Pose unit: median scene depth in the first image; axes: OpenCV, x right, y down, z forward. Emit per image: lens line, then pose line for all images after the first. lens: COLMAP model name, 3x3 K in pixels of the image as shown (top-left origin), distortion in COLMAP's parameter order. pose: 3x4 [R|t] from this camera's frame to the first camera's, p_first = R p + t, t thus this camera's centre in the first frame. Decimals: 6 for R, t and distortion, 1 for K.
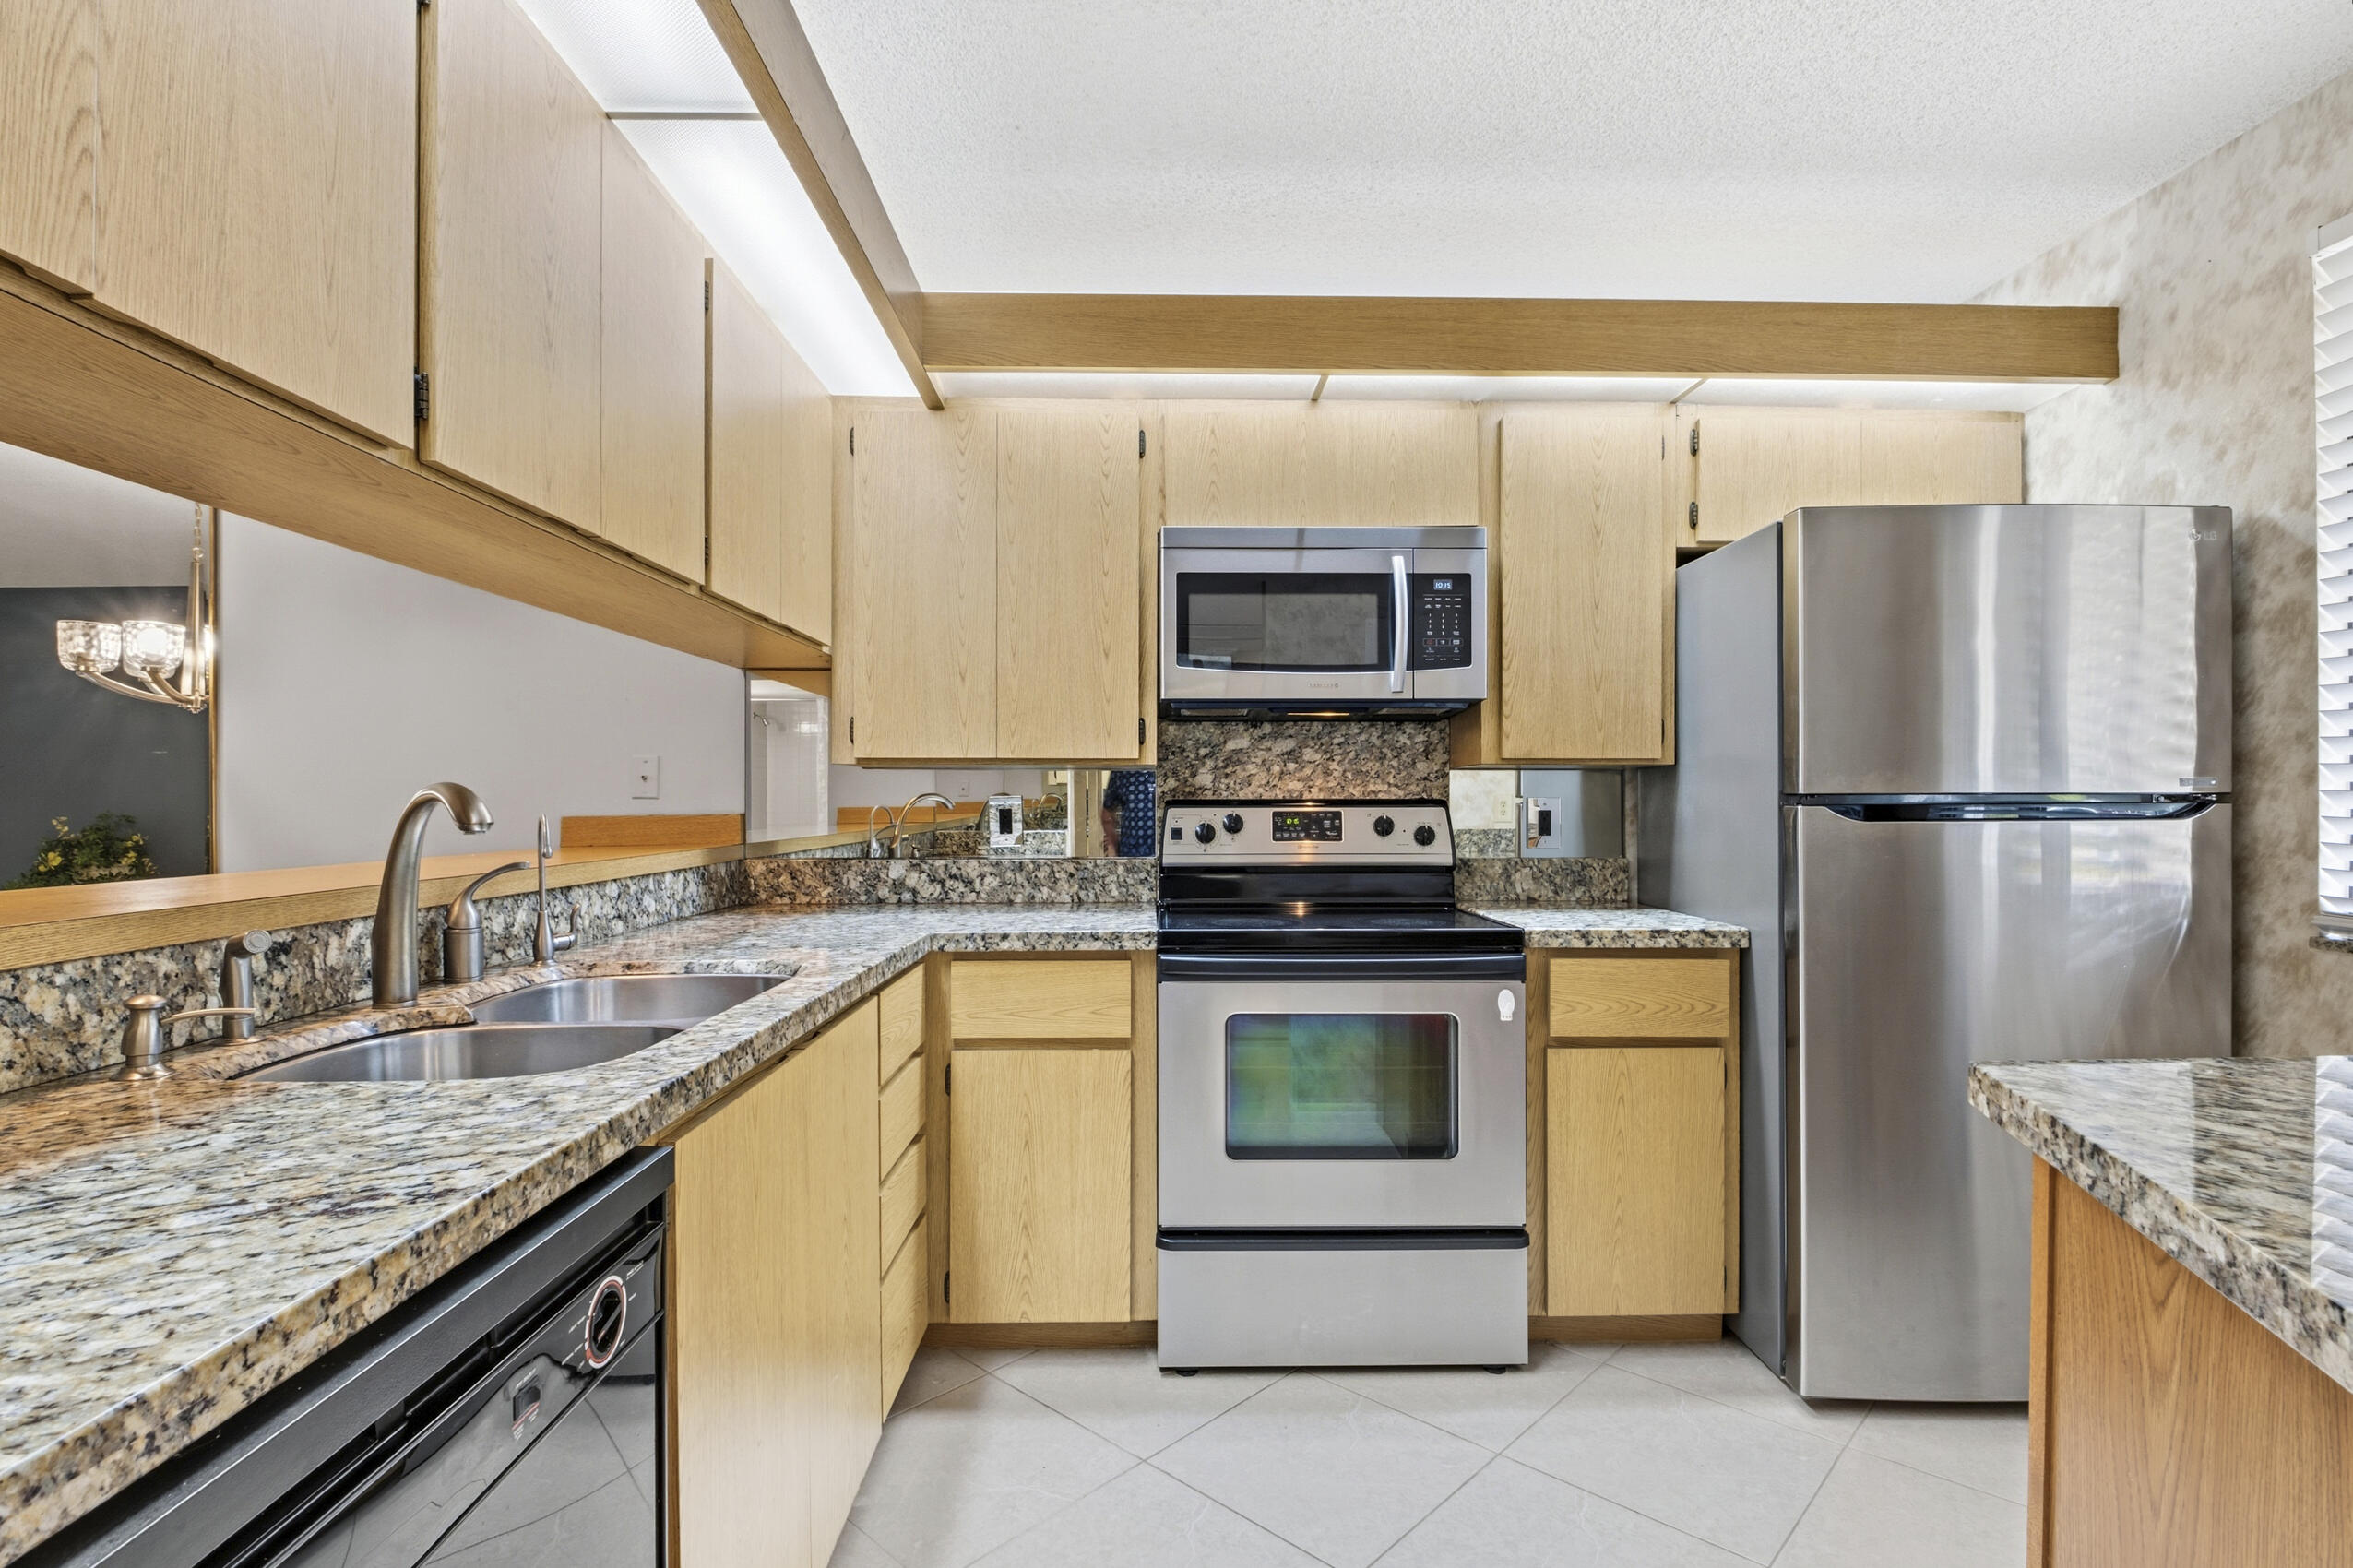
lens RADIAL K [[1150.9, 0, 1168.4], [0, 1150.9, 800.0], [0, 0, 1]] dist [-0.000986, -0.006691]
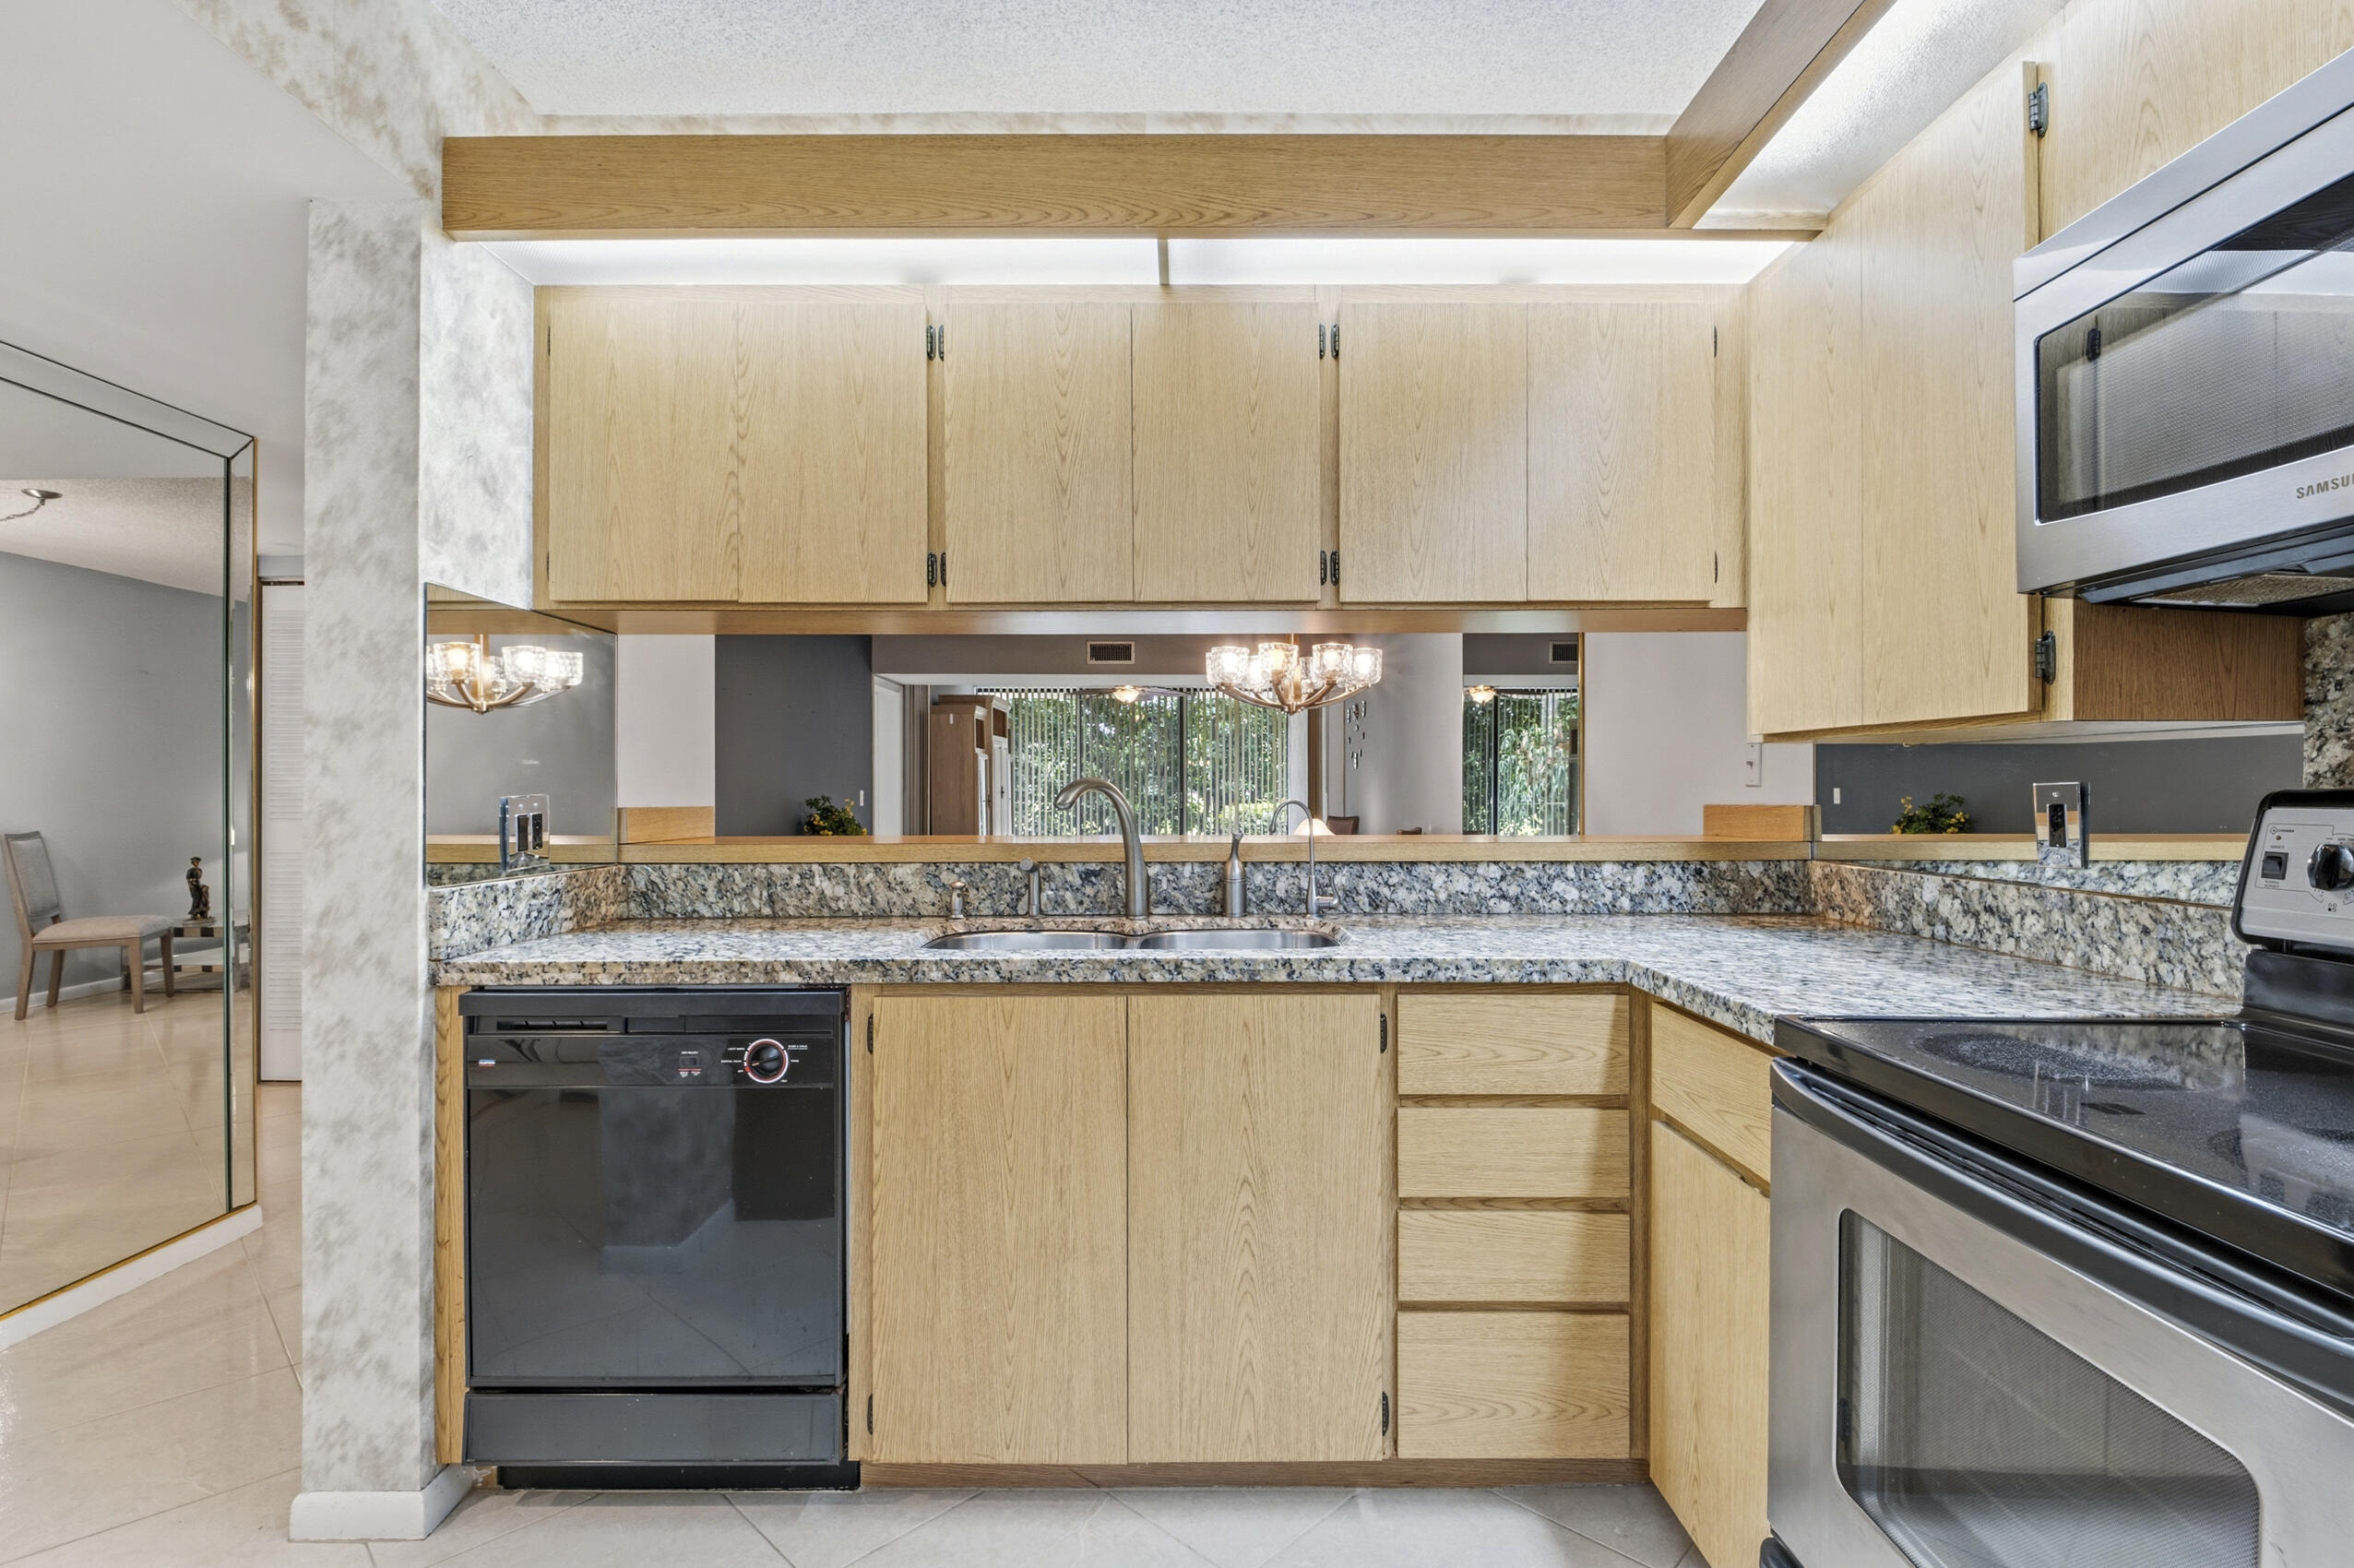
lens RADIAL K [[1092.8, 0, 1182.1], [0, 1092.8, 780.2], [0, 0, 1]] dist [0.015093, -0.000096]
pose [[-0.015309, -0.007030, -0.999858, 0.434436], [-0.000110, 0.999975, -0.007029, -0.000701], [0.999883, 0.000003, -0.015309, 0.562179]]
